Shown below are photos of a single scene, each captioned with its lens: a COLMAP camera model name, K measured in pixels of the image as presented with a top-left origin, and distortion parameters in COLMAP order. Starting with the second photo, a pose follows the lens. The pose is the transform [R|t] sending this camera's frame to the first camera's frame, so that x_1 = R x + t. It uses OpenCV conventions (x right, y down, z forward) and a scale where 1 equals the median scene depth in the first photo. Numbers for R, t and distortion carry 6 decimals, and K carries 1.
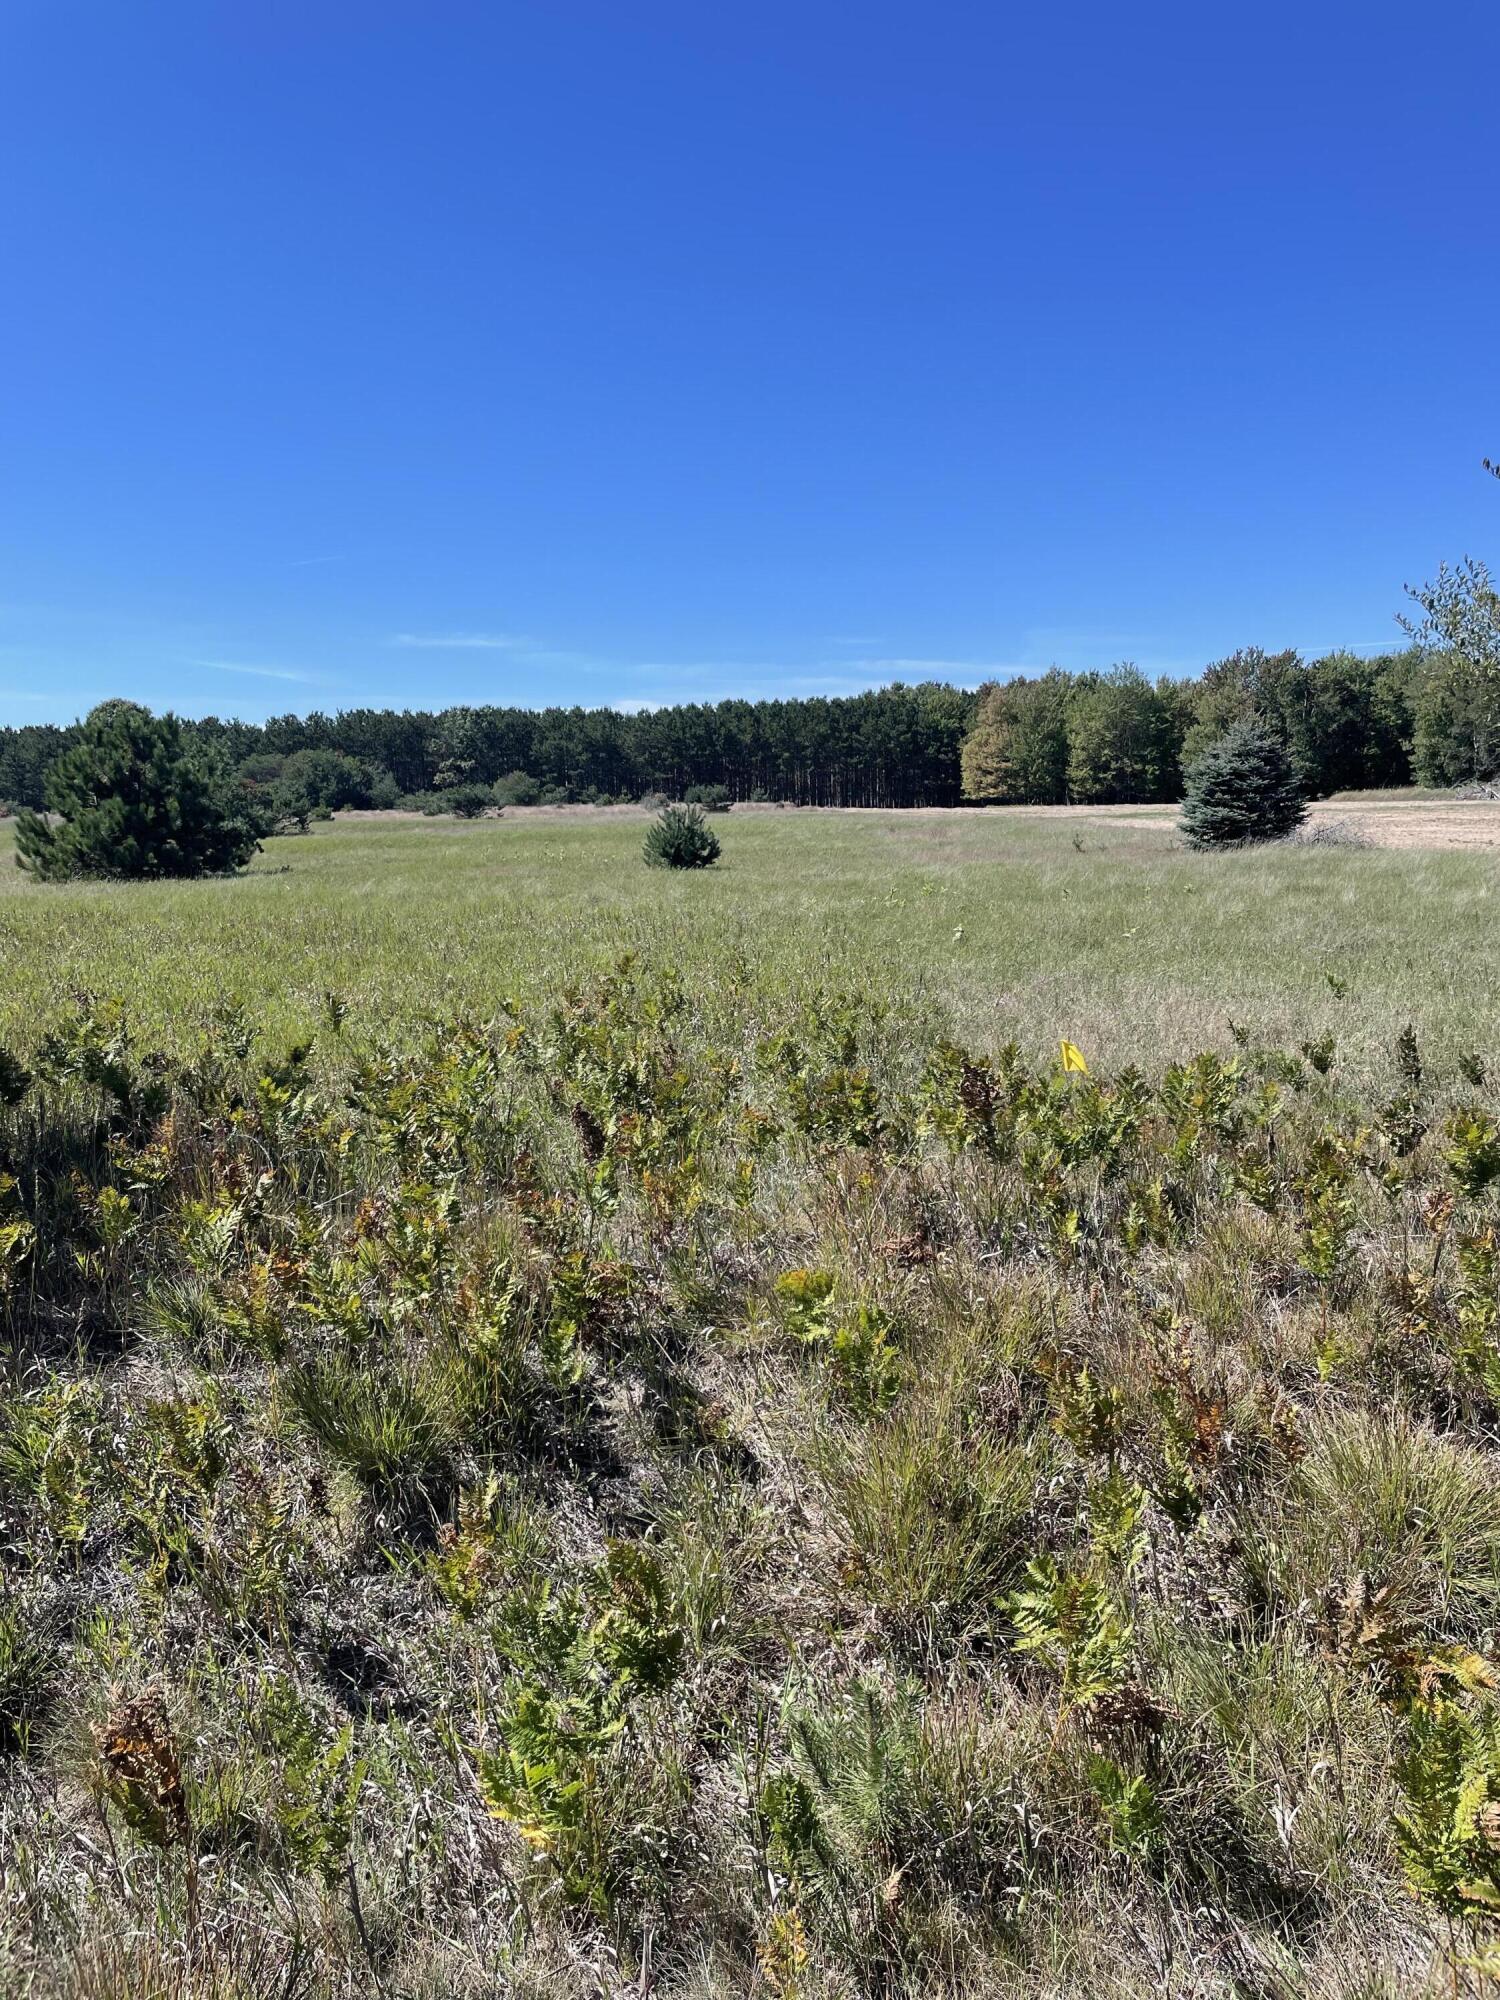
lens RADIAL K [[1511.8, 0, 751.5], [0, 1511.8, 1001.1], [0, 0, 1]] dist [0.006045, 0.000906]
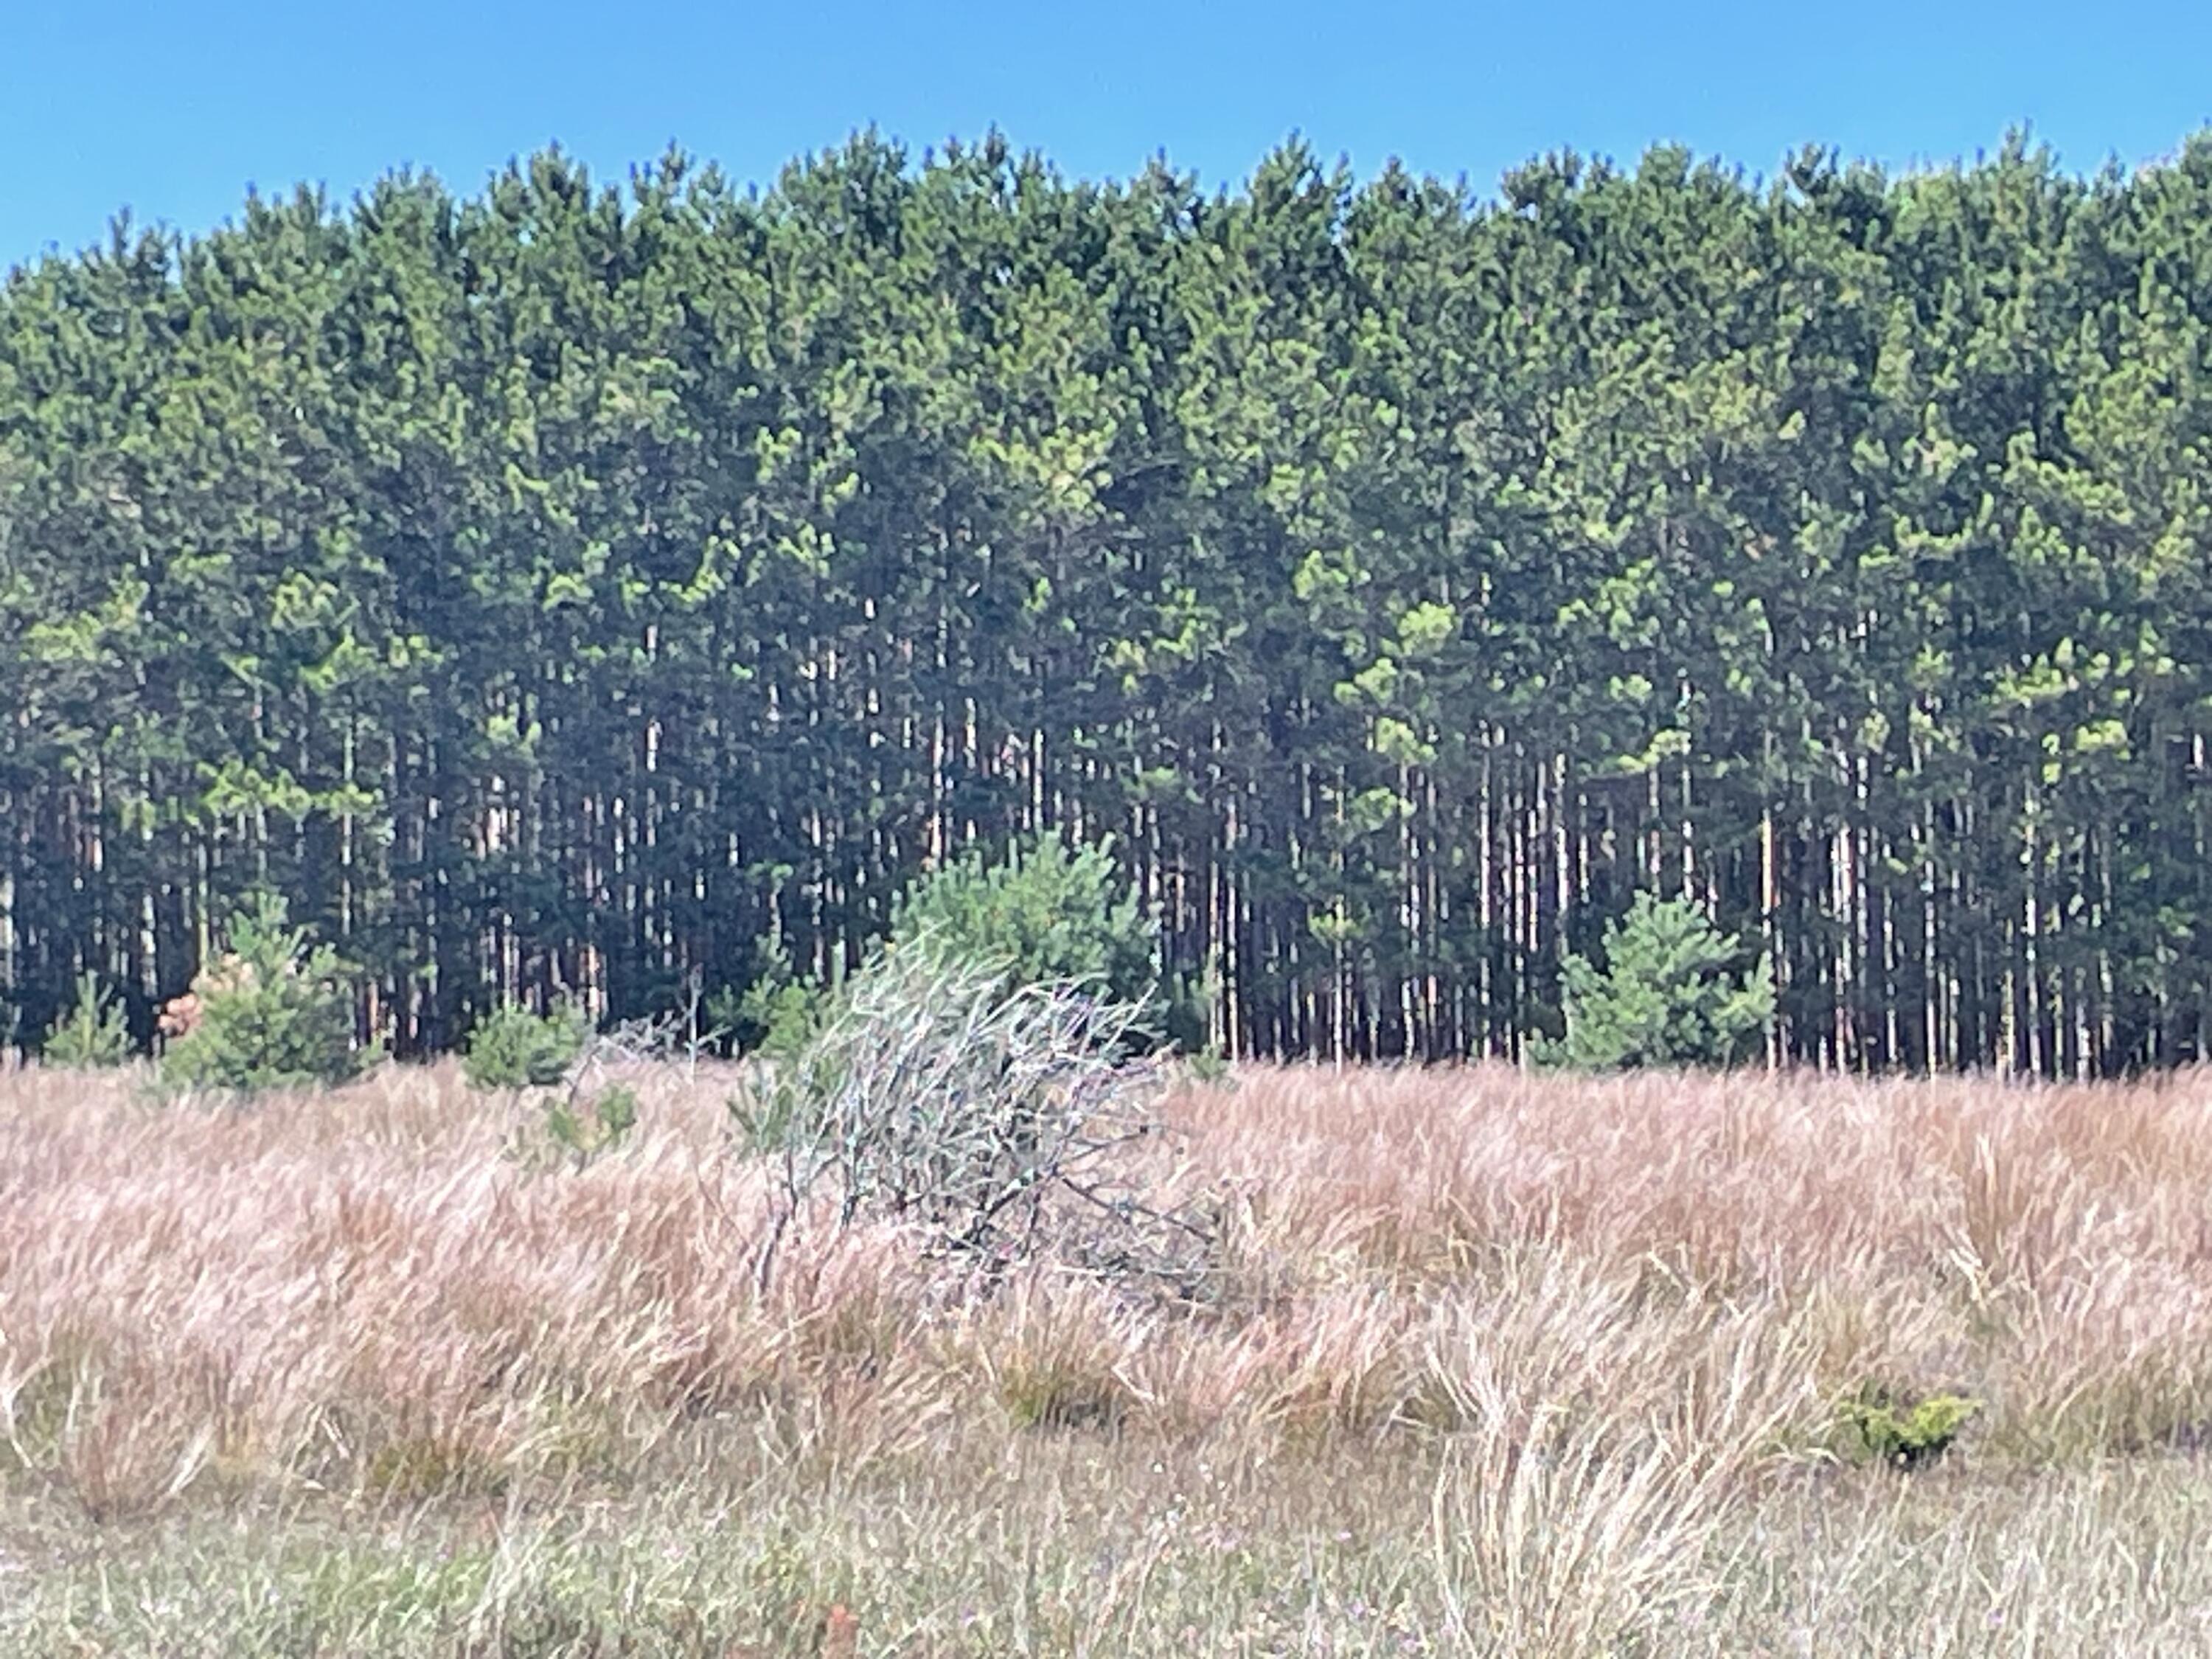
lens RADIAL K [[7347.4, 0, 1106.0], [0, 7347.4, 829.5], [0, 0, 1]] dist [0.061483, 0.000000]
pose [[0.997753, 0.011617, 0.065988, -0.033953], [-0.000938, 0.987180, -0.159605, -0.063900], [-0.066996, 0.159185, 0.984973, 0.480857]]
